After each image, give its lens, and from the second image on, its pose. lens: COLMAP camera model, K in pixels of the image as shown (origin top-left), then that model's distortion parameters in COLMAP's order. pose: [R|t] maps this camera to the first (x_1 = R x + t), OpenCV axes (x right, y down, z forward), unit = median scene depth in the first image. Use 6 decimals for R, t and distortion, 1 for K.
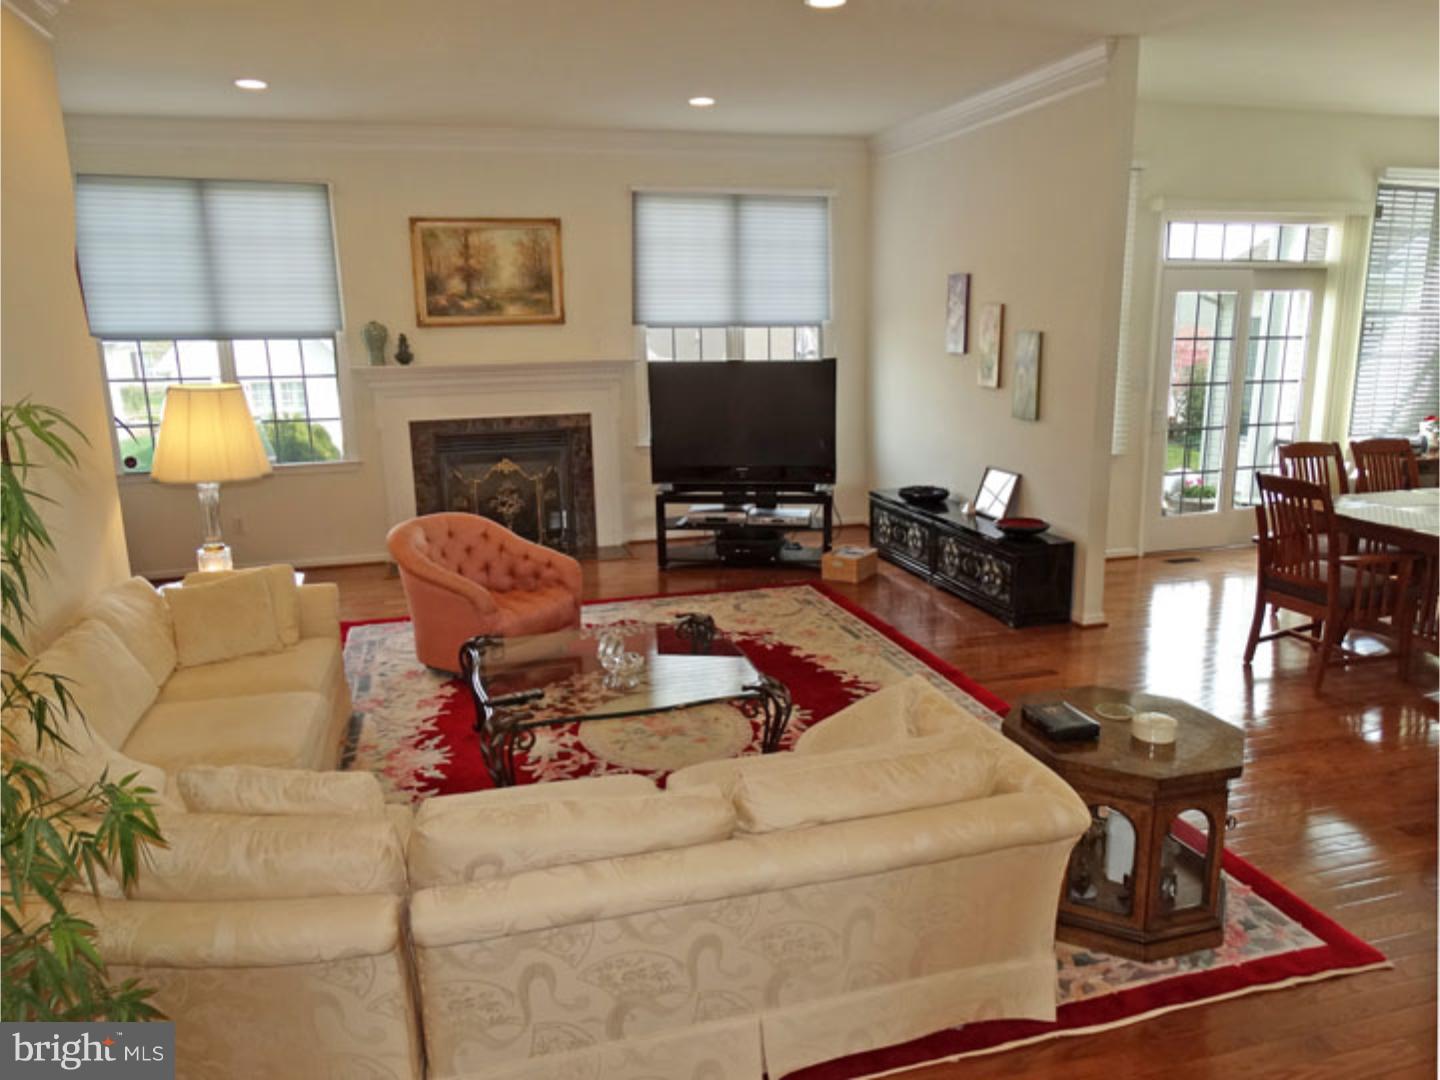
lens RADIAL K [[1061.8, 0, 743.5], [0, 1061.8, 575.9], [0, 0, 1]] dist [-0.007108, 0.007934]
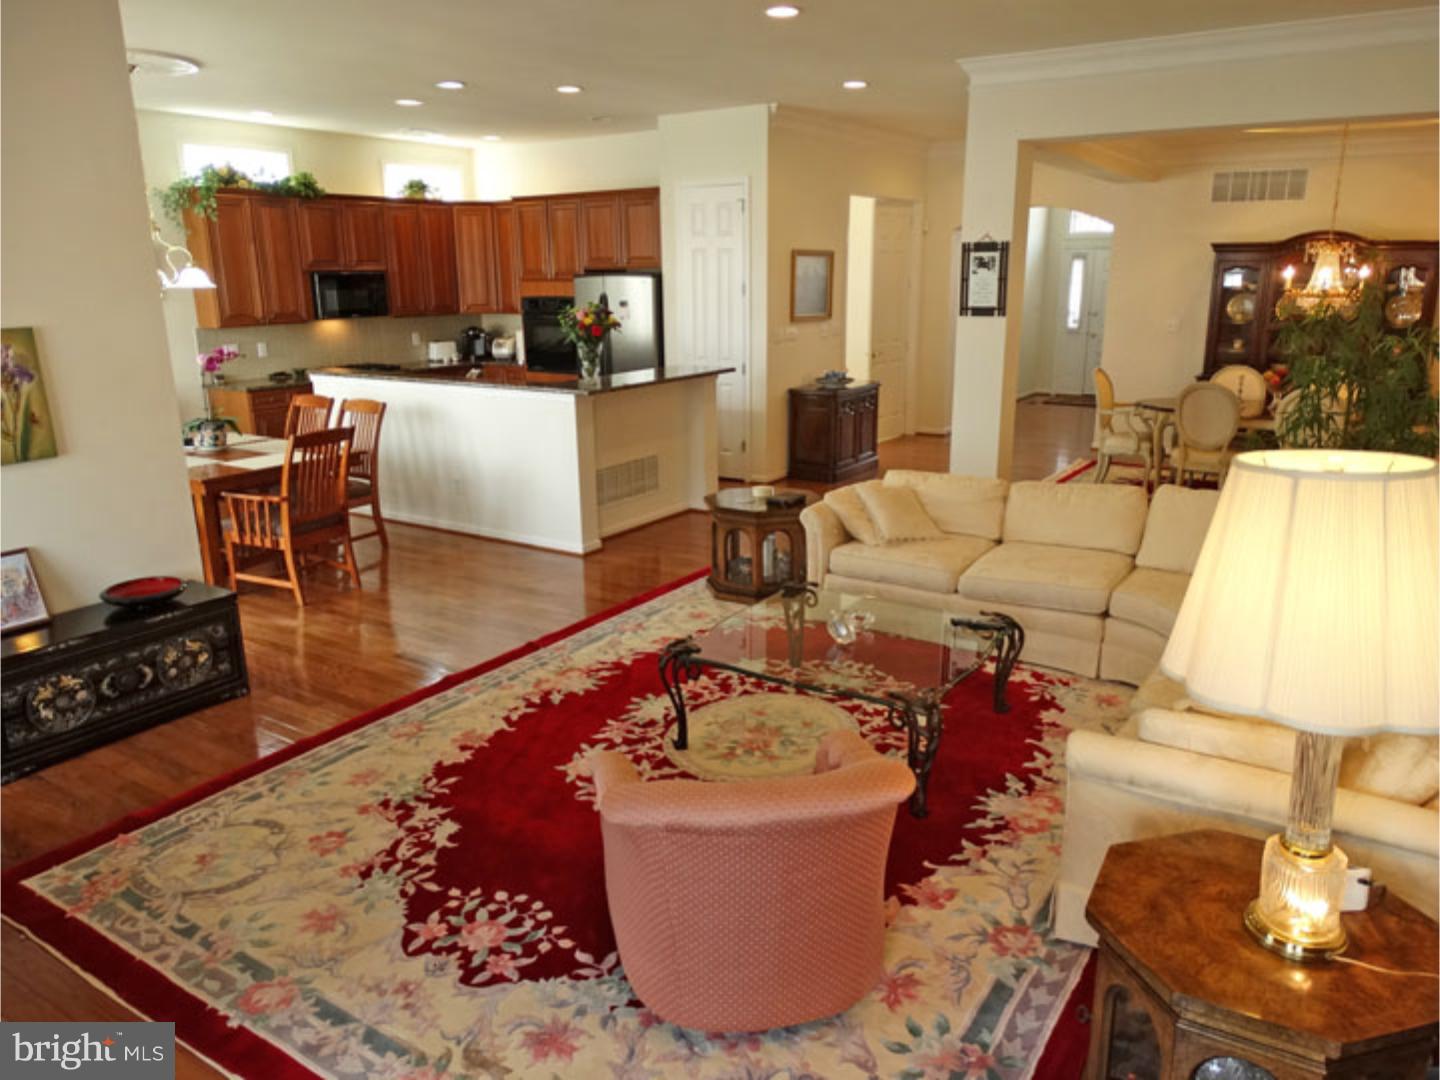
lens RADIAL K [[1061.8, 0, 718.4], [0, 1061.8, 533.8], [0, 0, 1]] dist [-0.007108, 0.007934]
pose [[-0.655803, -0.163312, 0.737056, -0.567134], [0.203866, 0.901738, 0.381192, -0.302419], [-0.726885, 0.400248, -0.558068, 1.196103]]
